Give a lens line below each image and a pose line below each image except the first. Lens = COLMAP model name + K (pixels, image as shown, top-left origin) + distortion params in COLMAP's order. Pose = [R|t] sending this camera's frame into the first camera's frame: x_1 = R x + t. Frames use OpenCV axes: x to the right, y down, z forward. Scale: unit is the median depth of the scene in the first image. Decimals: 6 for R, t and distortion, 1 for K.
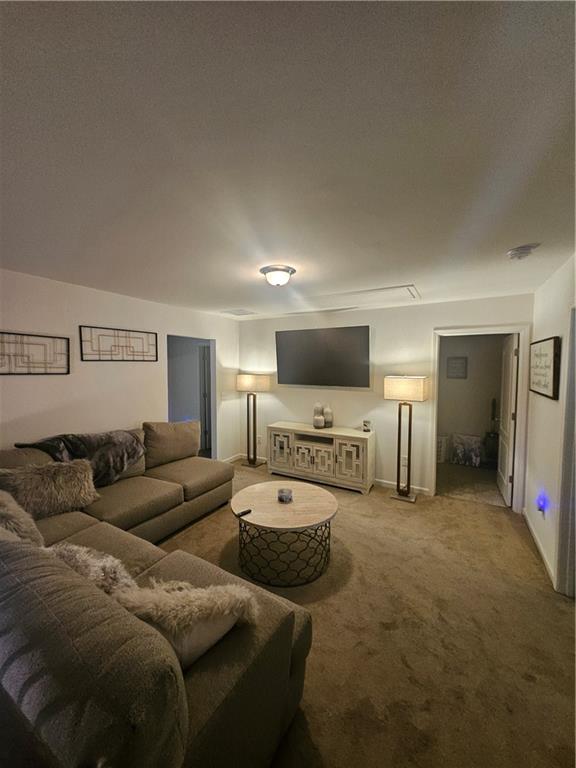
lens RADIAL K [[301.3, 0, 279.2], [0, 301.3, 381.7], [0, 0, 1]] dist [0.001279, 0.000357]
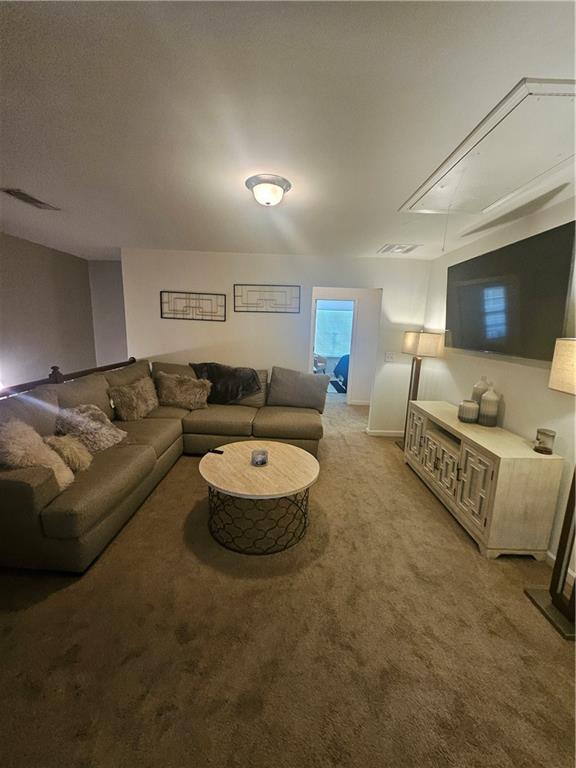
lens RADIAL K [[301.3, 0, 279.2], [0, 301.3, 381.7], [0, 0, 1]] dist [0.001279, 0.000357]
pose [[0.488940, 0.175280, -0.854526, 0.662584], [-0.078684, 0.984473, 0.156913, 0.011917], [0.868761, -0.009484, 0.495140, 0.527165]]
